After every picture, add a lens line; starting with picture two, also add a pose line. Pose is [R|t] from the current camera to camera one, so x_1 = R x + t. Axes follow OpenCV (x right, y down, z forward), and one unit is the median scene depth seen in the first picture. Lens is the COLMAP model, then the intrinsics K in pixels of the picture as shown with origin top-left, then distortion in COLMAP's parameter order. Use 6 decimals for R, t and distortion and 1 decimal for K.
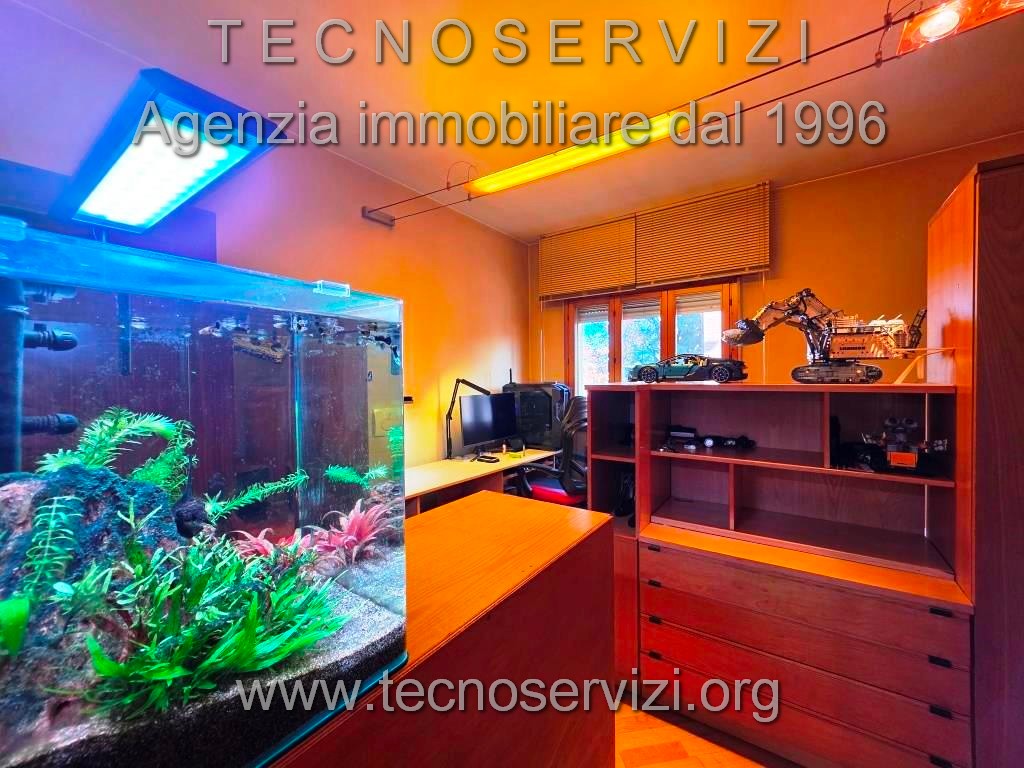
lens RADIAL K [[412.7, 0, 515.9], [0, 412.7, 382.6], [0, 0, 1]] dist [-0.002537, -0.000909]
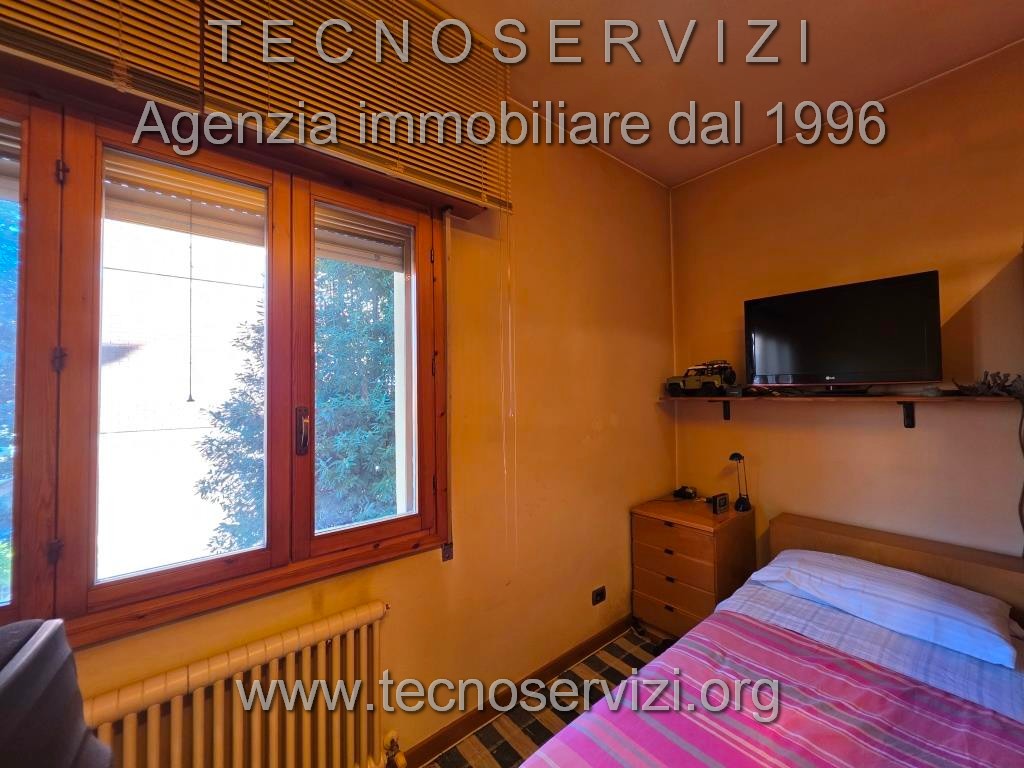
lens RADIAL K [[412.7, 0, 520.6], [0, 412.7, 385.3], [0, 0, 1]] dist [-0.002537, -0.000909]
pose [[0.259820, 0.020722, 0.965435, 0.076508], [0.015702, 0.999547, -0.025680, -0.026750], [-0.965529, 0.021831, 0.259377, 0.725727]]
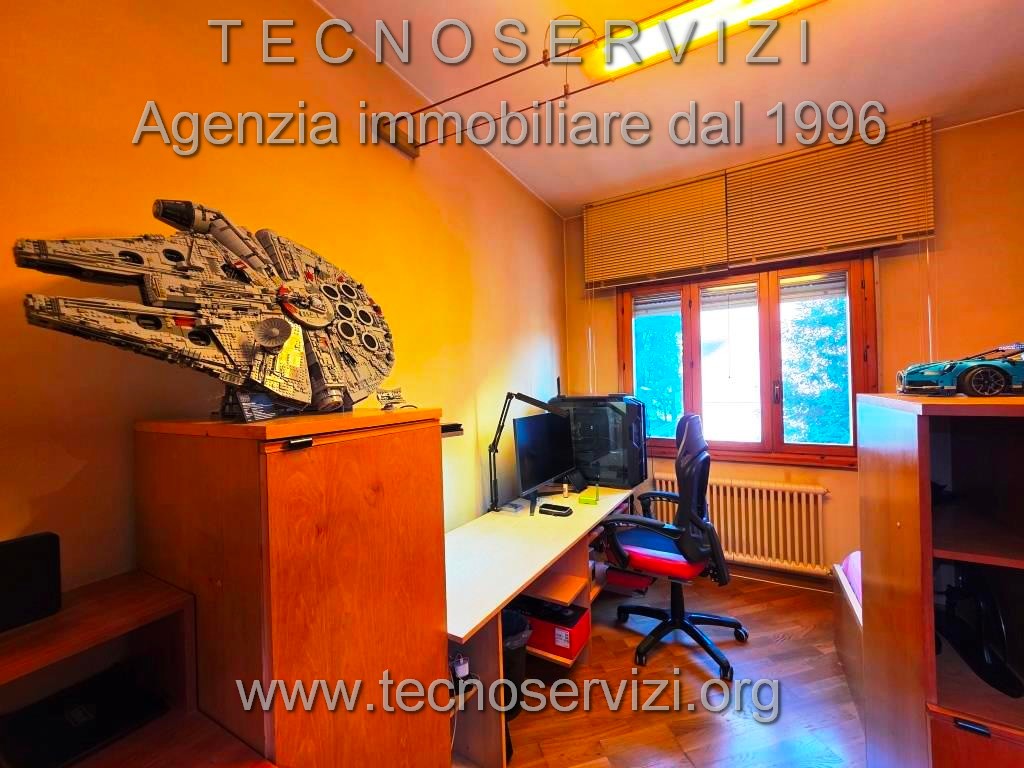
lens RADIAL K [[412.7, 0, 518.6], [0, 412.7, 381.8], [0, 0, 1]] dist [-0.002537, -0.000909]
pose [[0.995708, -0.015898, 0.091179, -0.167442], [0.017639, 0.999677, -0.018320, -0.013002], [-0.090858, 0.019849, 0.995666, 0.290595]]
